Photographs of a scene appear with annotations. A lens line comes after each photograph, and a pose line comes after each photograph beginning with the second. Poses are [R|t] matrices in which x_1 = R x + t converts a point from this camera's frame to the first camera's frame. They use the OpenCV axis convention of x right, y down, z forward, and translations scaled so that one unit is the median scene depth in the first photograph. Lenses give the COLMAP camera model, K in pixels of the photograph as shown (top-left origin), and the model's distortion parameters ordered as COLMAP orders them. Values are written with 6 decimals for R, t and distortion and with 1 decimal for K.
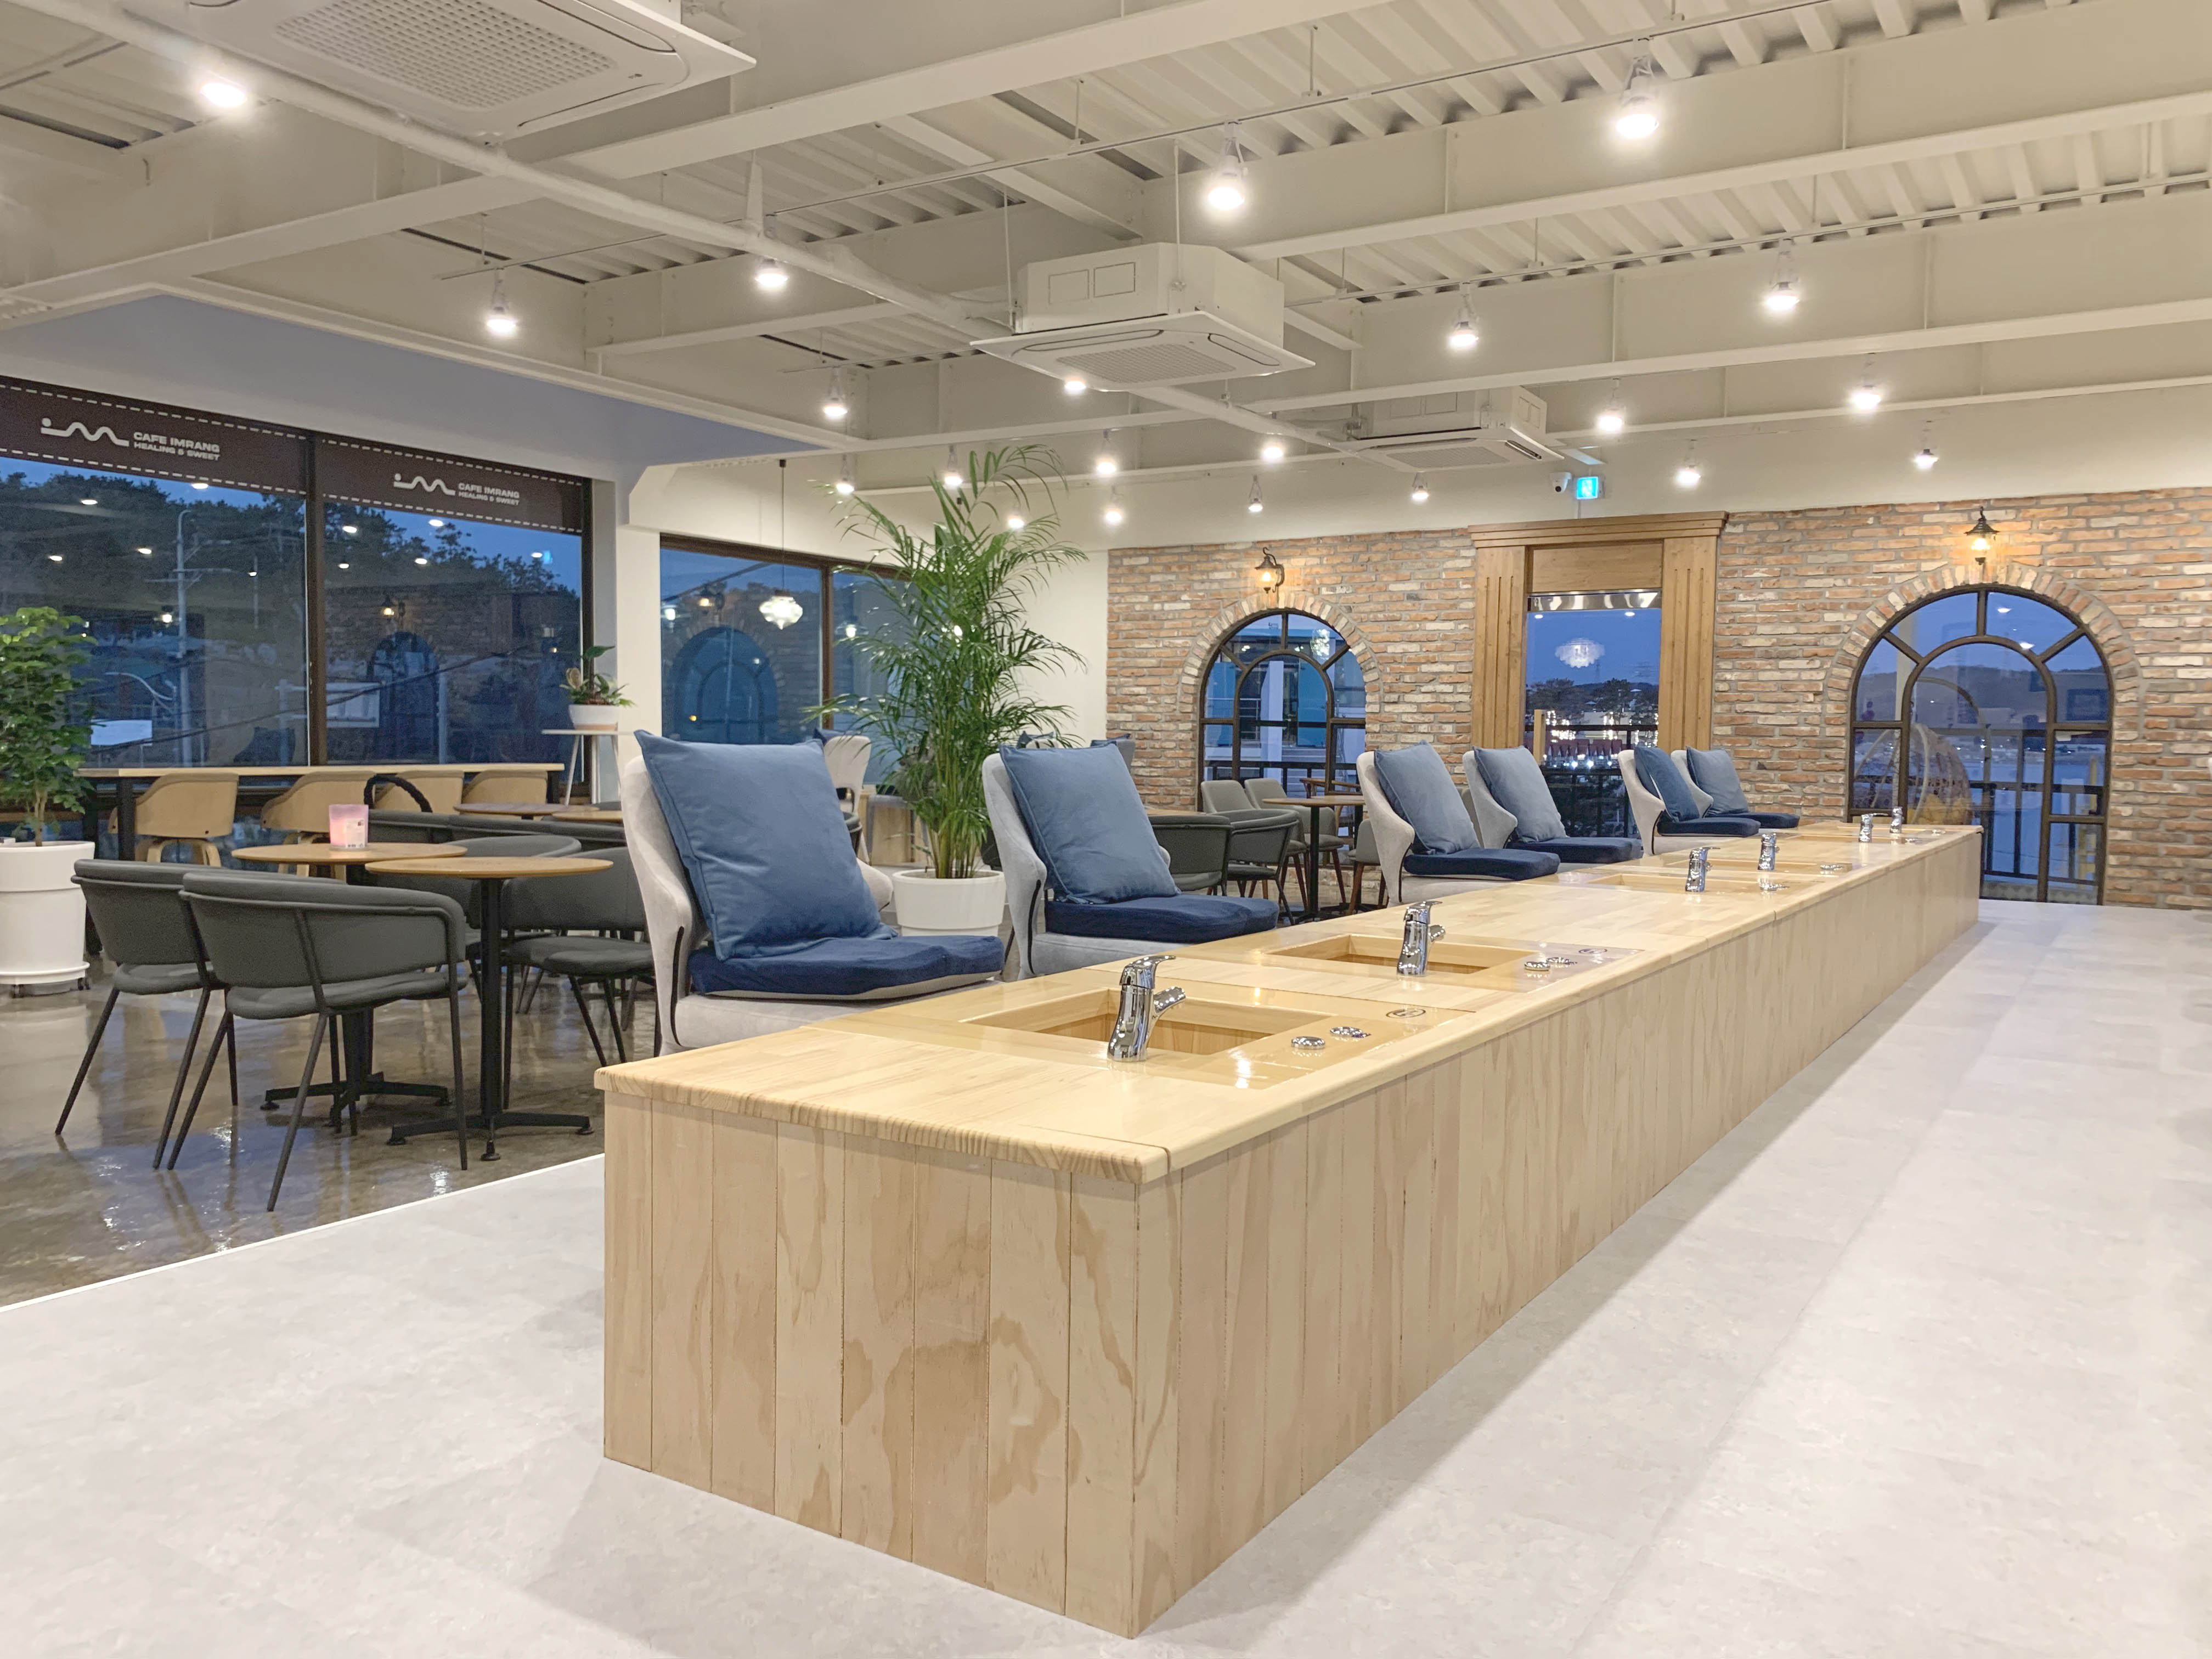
lens RADIAL K [[1684.6, 0, 1109.9], [0, 1684.6, 851.6], [0, 0, 1]] dist [0.072376, 0.001433]
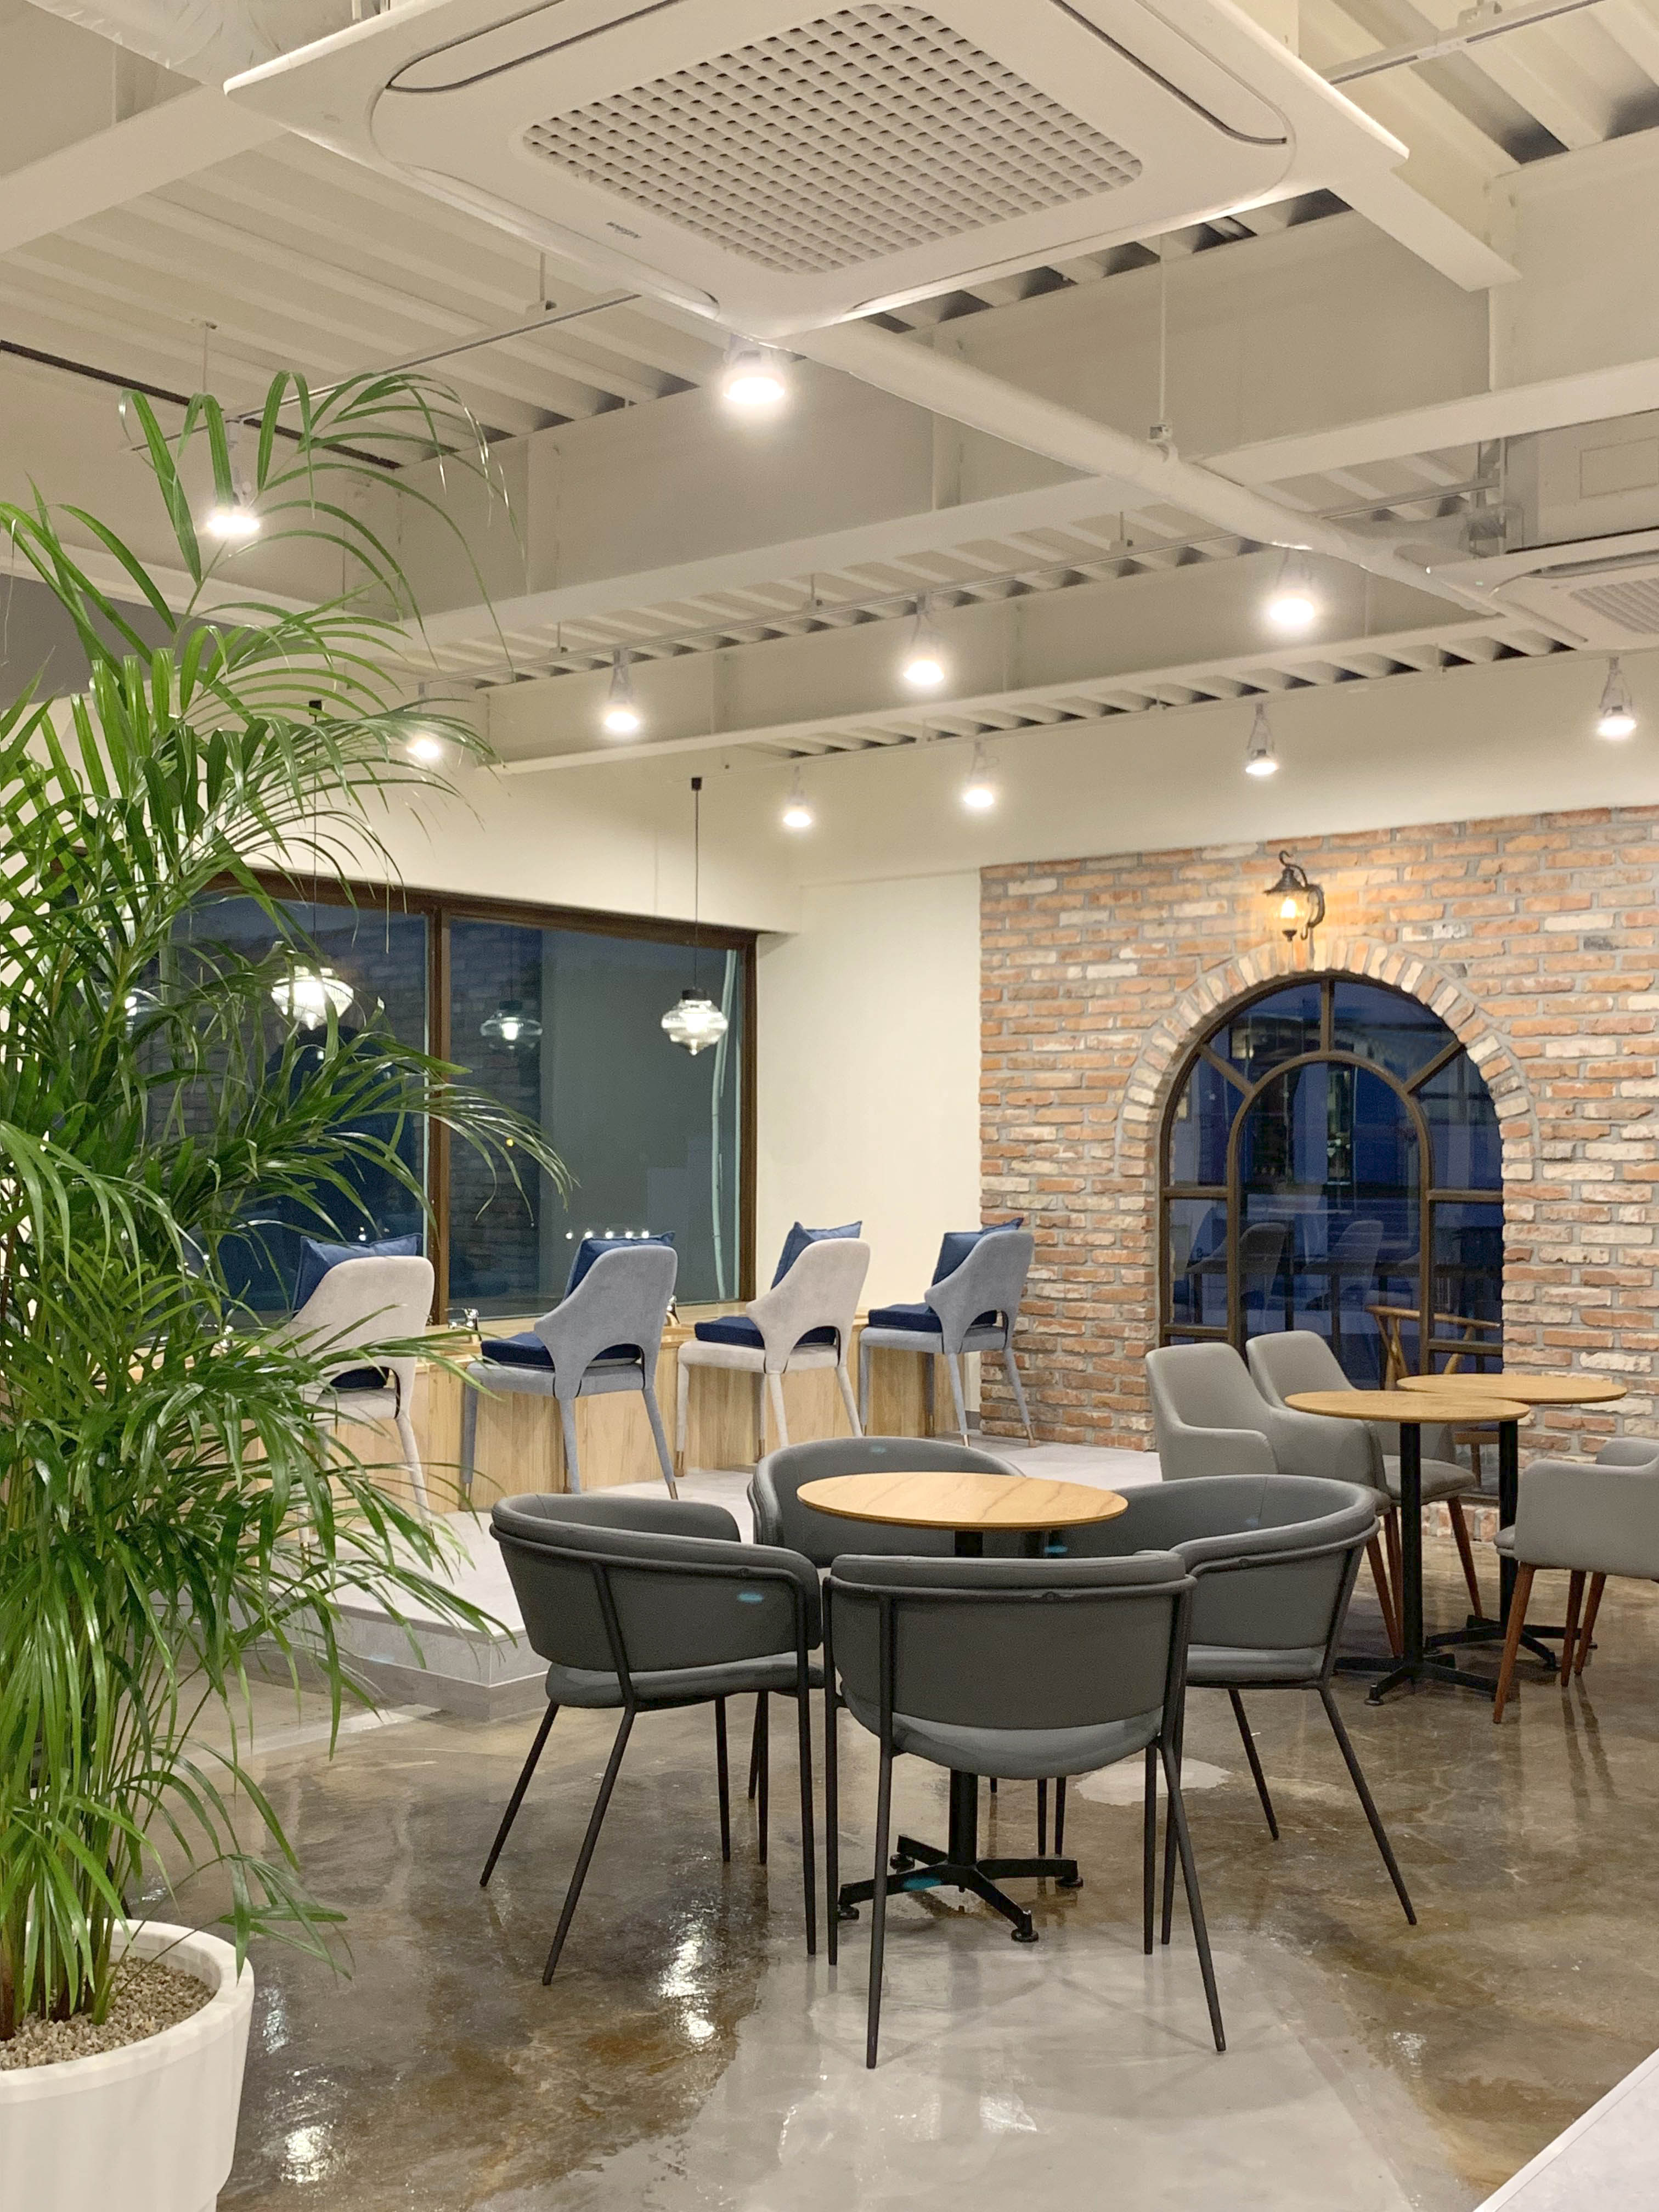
lens RADIAL K [[2319.5, 0, 819.2], [0, 2319.5, 1093.5], [0, 0, 1]] dist [0.090961, 0.000000]
pose [[0.993657, -0.011088, -0.111903, 0.030326], [0.000200, 0.995300, -0.096841, -0.040035], [0.112451, 0.096204, 0.988989, 0.295987]]
